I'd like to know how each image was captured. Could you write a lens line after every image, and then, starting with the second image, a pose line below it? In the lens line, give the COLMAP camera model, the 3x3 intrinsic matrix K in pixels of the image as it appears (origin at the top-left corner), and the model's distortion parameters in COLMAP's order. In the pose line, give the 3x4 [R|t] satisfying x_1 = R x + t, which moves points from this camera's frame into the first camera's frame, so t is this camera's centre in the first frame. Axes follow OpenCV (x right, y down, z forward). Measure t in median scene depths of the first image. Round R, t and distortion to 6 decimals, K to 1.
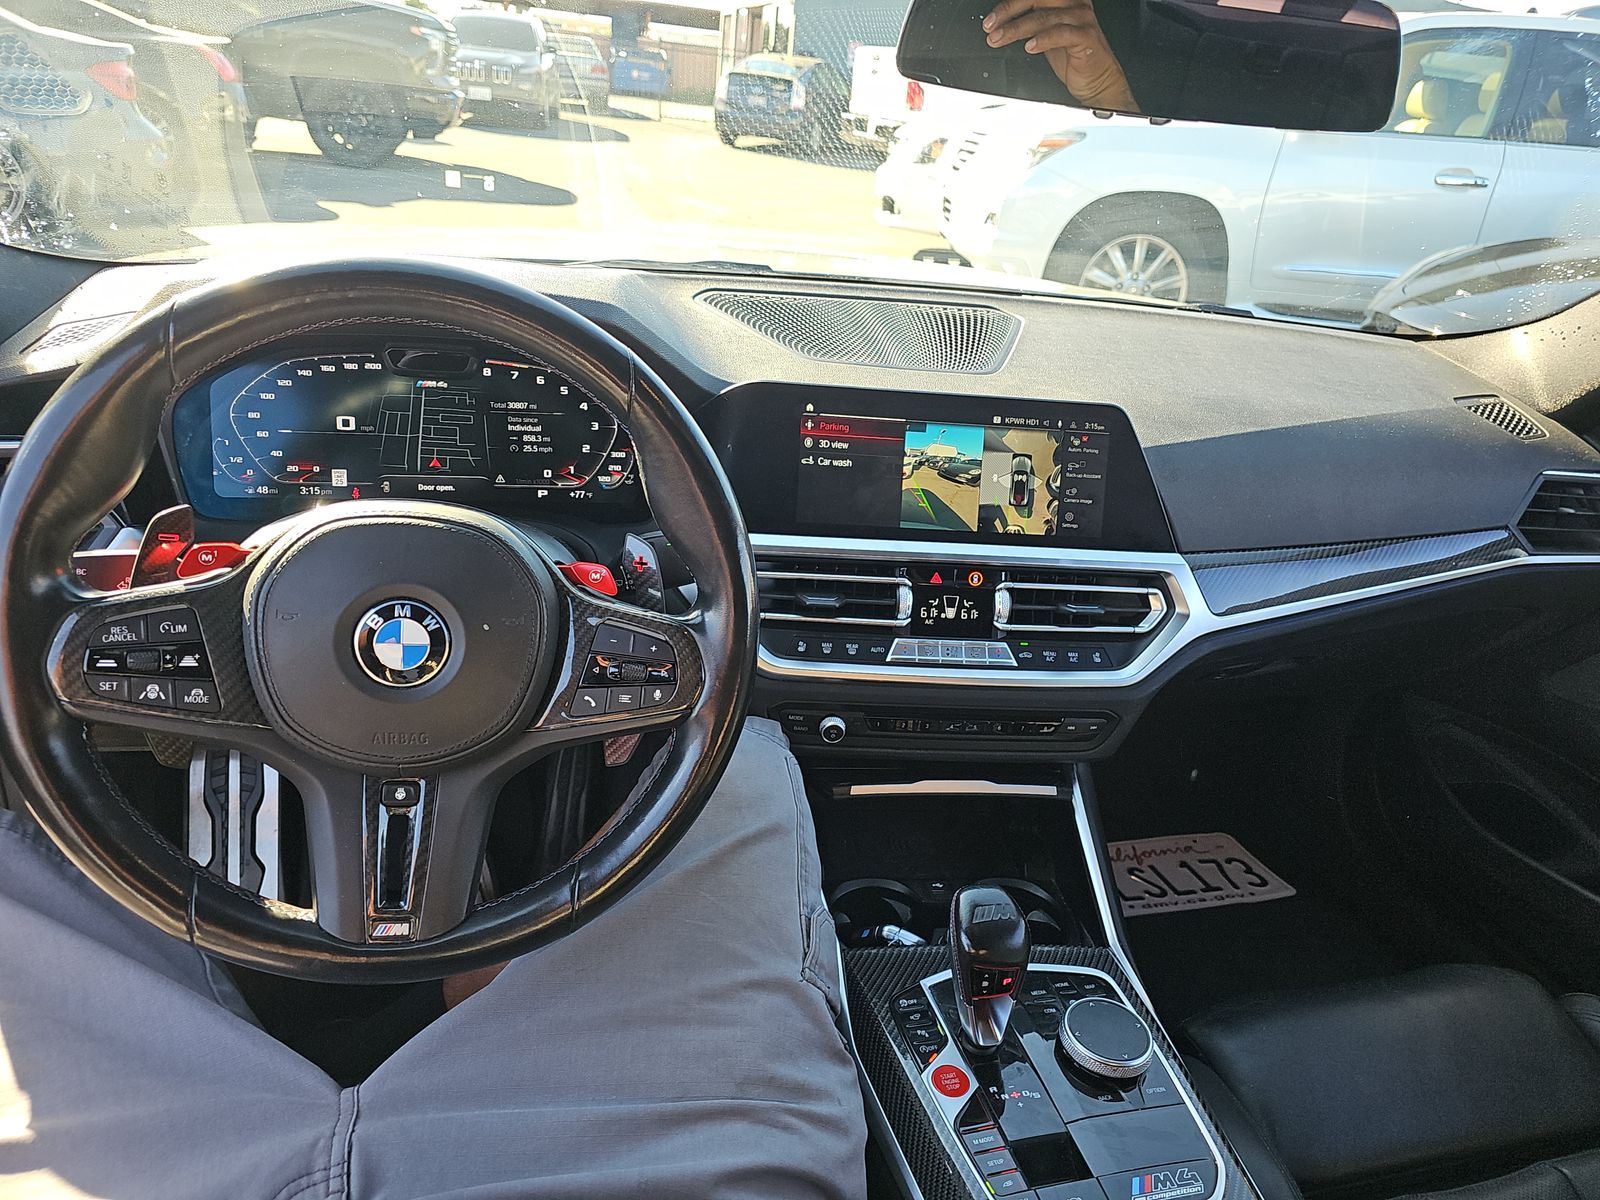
lens RADIAL K [[1023.0, 0, 805.3], [0, 1023.0, 623.8], [0, 0, 1]] dist [0.042598, -0.035835]
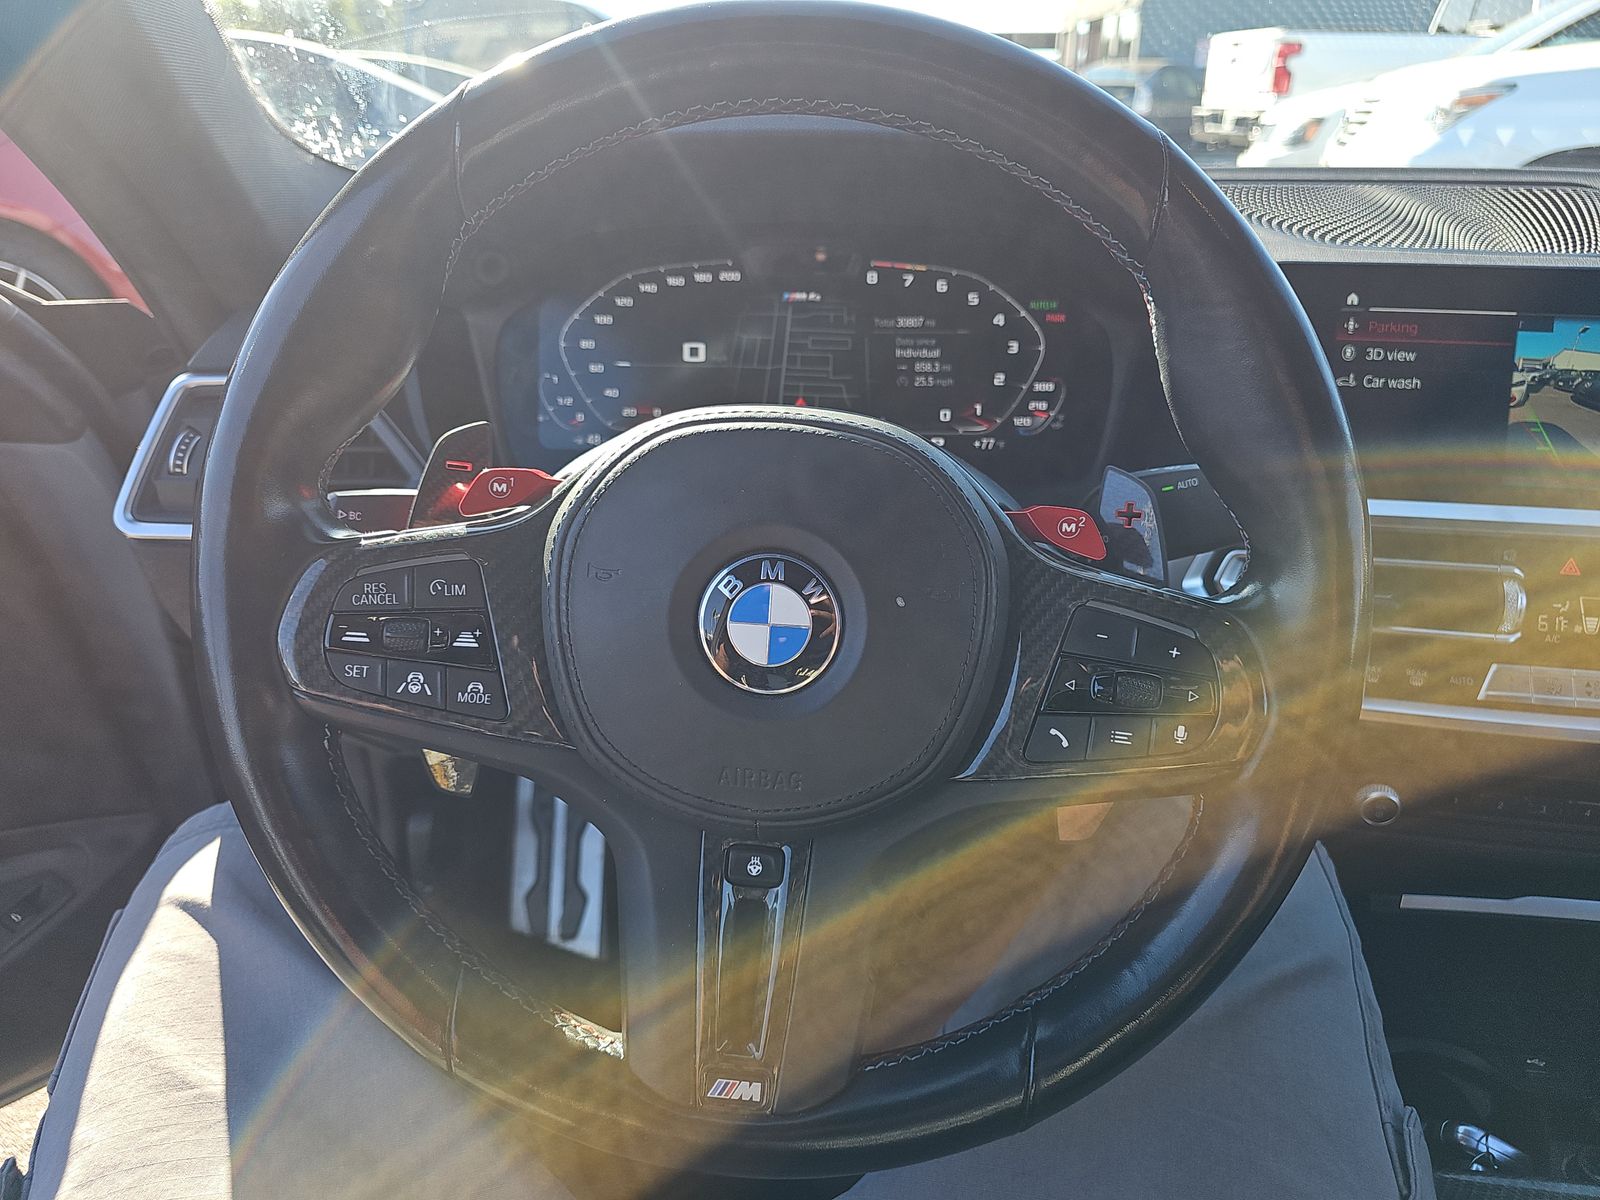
lens RADIAL K [[1023.0, 0, 805.3], [0, 1023.0, 623.8], [0, 0, 1]] dist [0.042598, -0.035835]
pose [[0.955697, 0.027733, -0.293044, -0.139547], [-0.036691, 0.999011, -0.025118, 0.024216], [0.292058, 0.034757, 0.955769, 0.307131]]
